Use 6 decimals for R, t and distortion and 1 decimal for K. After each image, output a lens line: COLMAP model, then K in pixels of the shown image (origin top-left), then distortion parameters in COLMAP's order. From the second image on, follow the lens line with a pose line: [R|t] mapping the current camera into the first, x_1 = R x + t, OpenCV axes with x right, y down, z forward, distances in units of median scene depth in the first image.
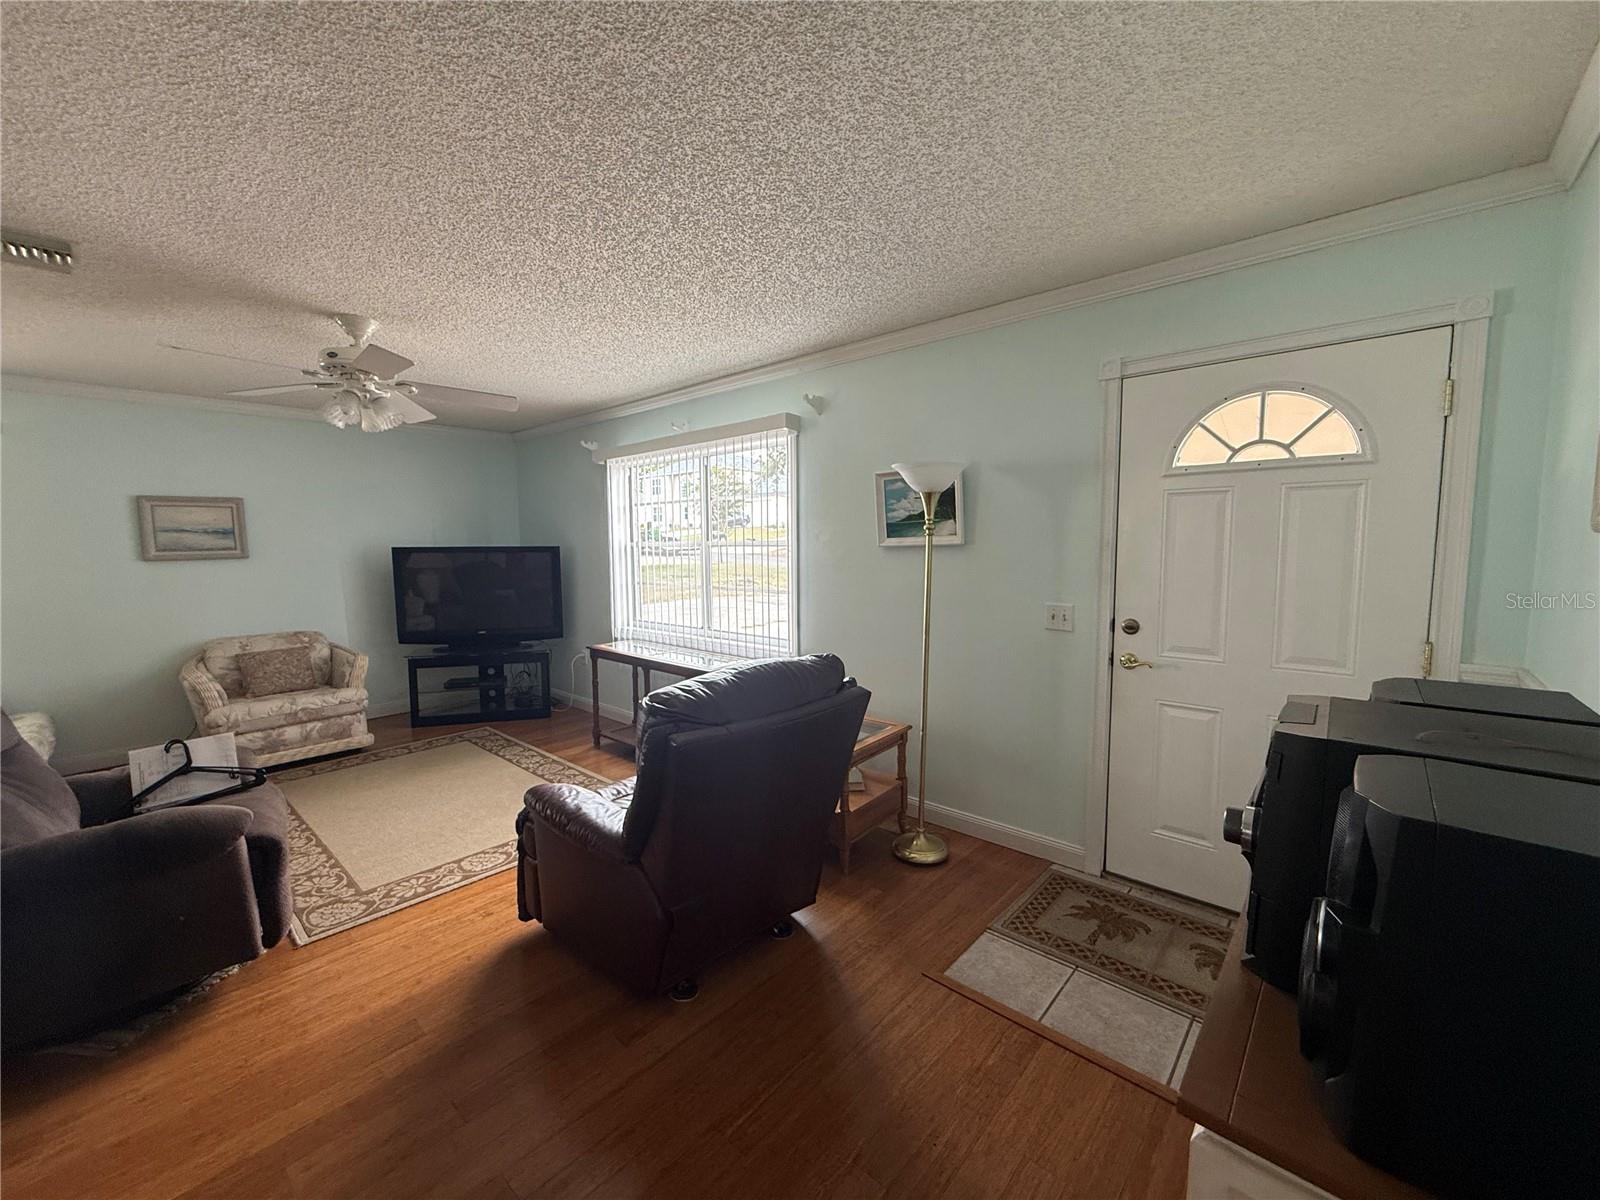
lens RADIAL K [[639.4, 0, 801.1], [0, 639.4, 598.0], [0, 0, 1]] dist [0.000459, -0.000108]
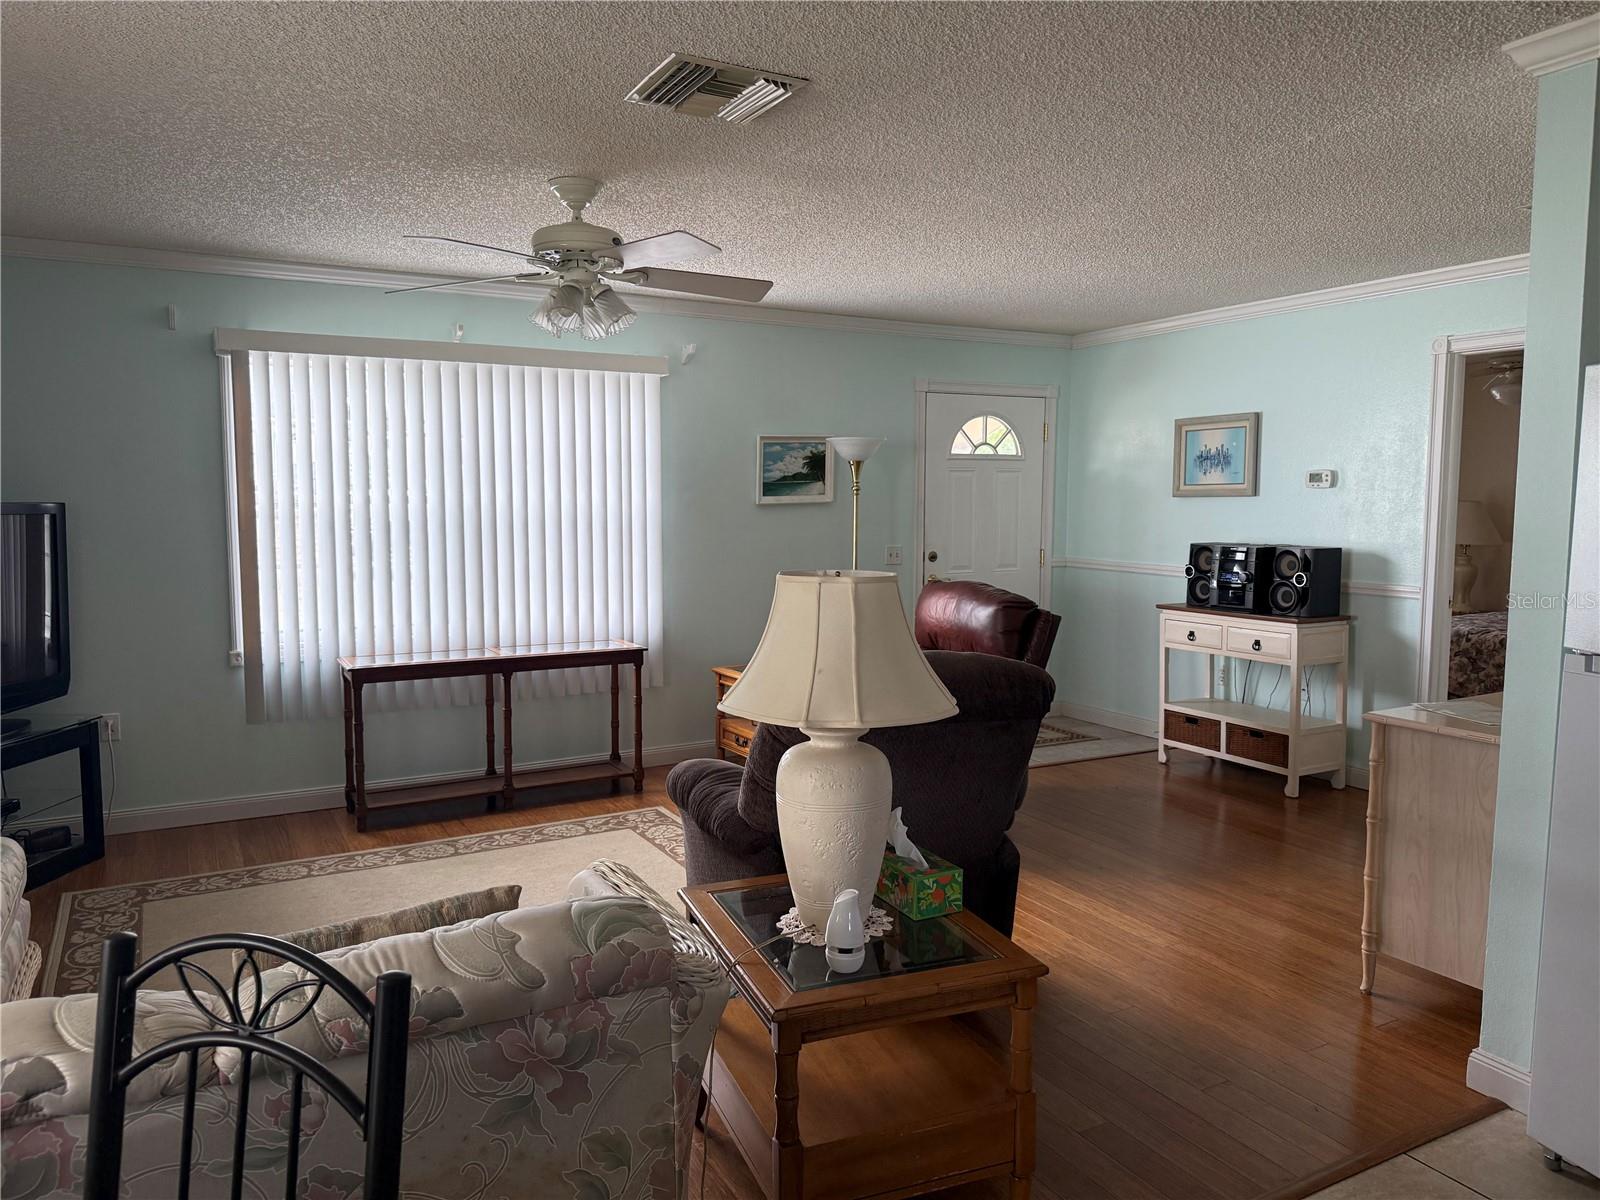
lens RADIAL K [[1115.3, 0, 804.1], [0, 1115.3, 603.5], [0, 0, 1]] dist [0.071306, -0.092168]
pose [[0.329489, -0.078729, 0.940871, -1.625074], [0.082096, 0.995132, 0.054520, -0.011274], [-0.940584, 0.059278, 0.334348, 0.322936]]
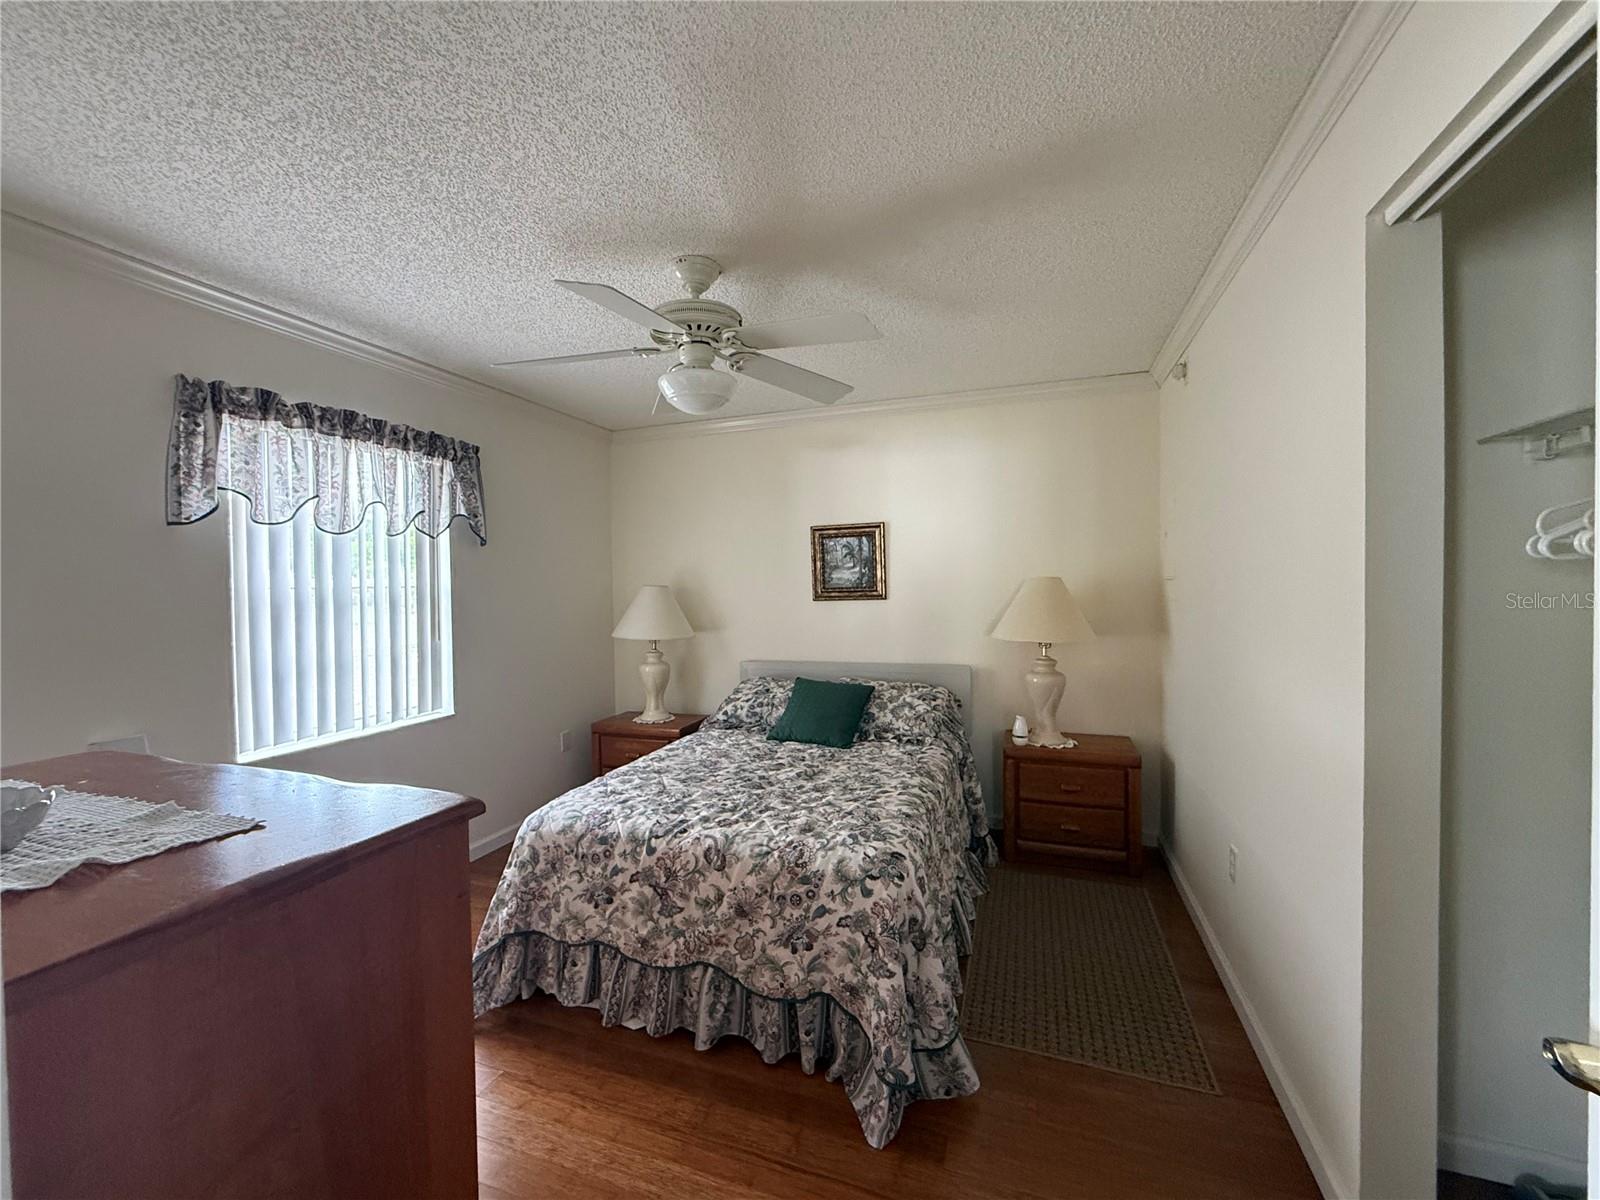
lens RADIAL K [[639.4, 0, 799.1], [0, 639.4, 592.6], [0, 0, 1]] dist [0.000459, -0.000108]
pose [[-0.373566, 0.003754, 0.927596, 0.109794], [0.104168, 0.993836, 0.037929, 0.018798], [-0.921736, 0.110795, -0.371654, -0.057016]]
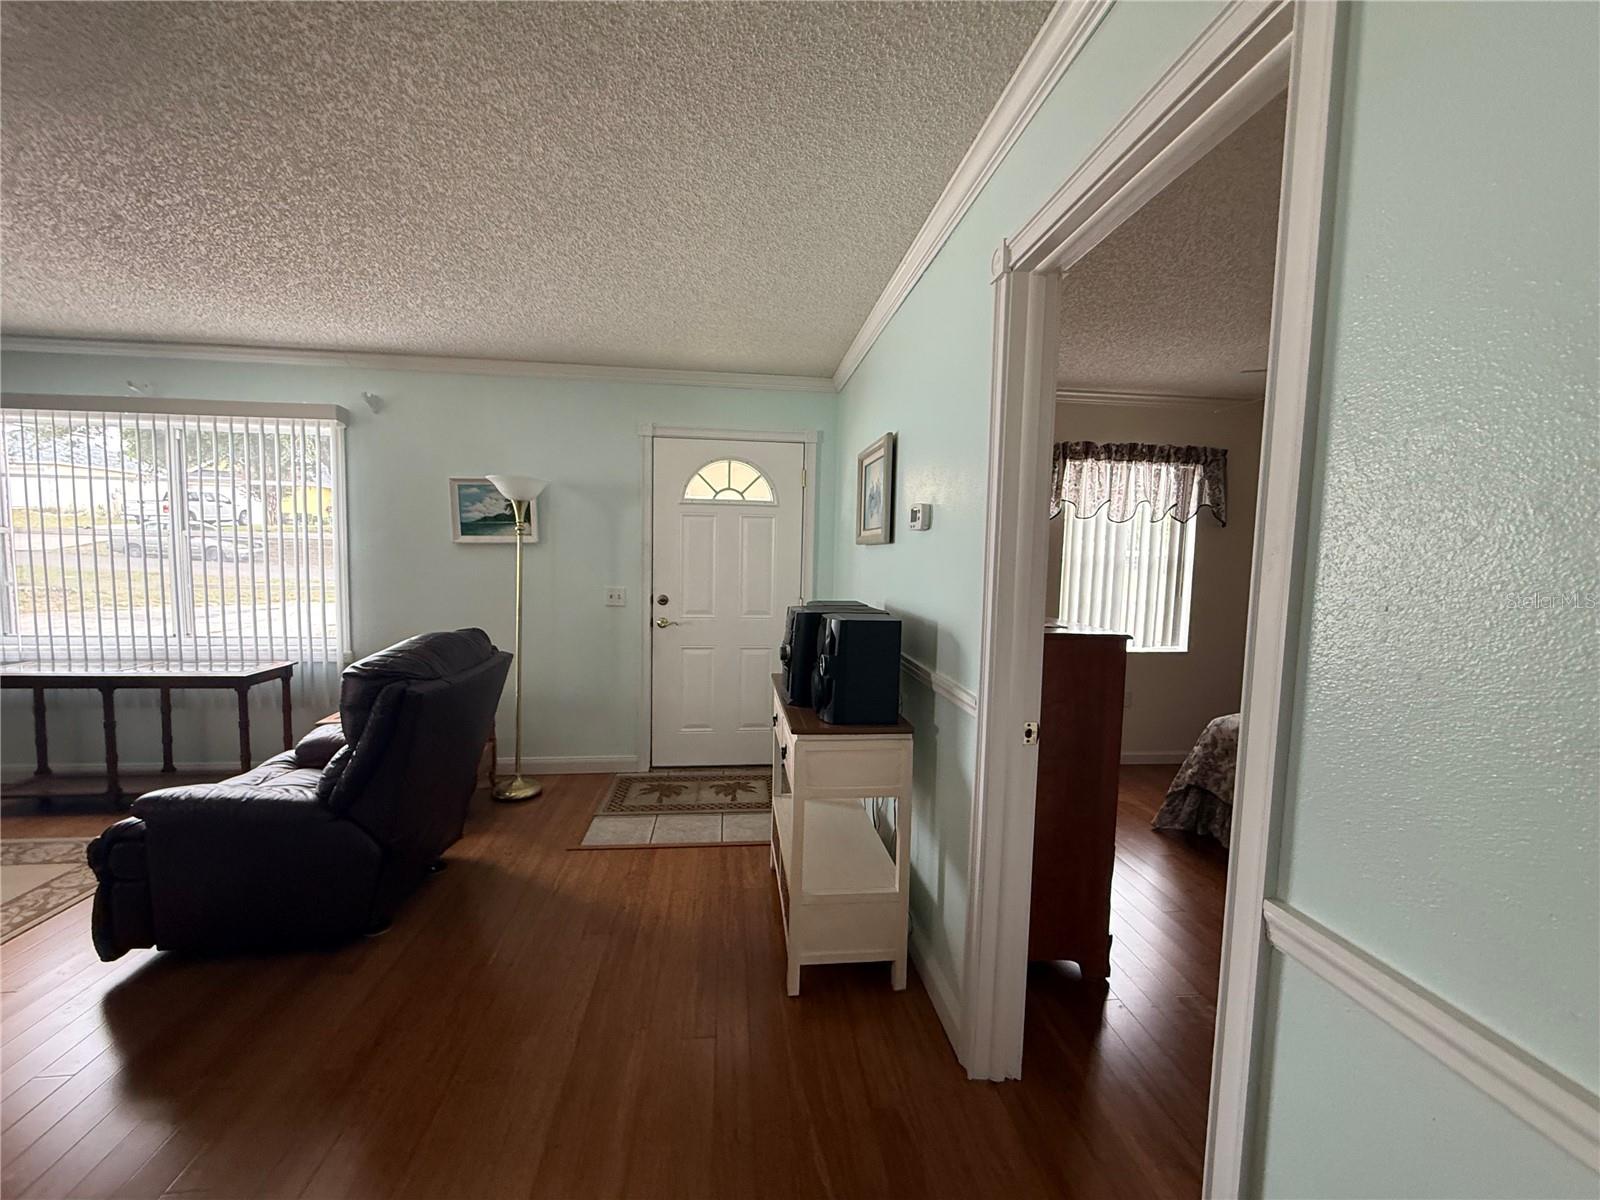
lens RADIAL K [[639.4, 0, 797.3], [0, 639.4, 599.6], [0, 0, 1]] dist [0.000459, -0.000108]
pose [[0.668593, -0.034539, 0.742826, -0.316305], [0.038560, 0.999187, 0.011752, 0.029905], [-0.742628, 0.020786, 0.669382, -0.203754]]
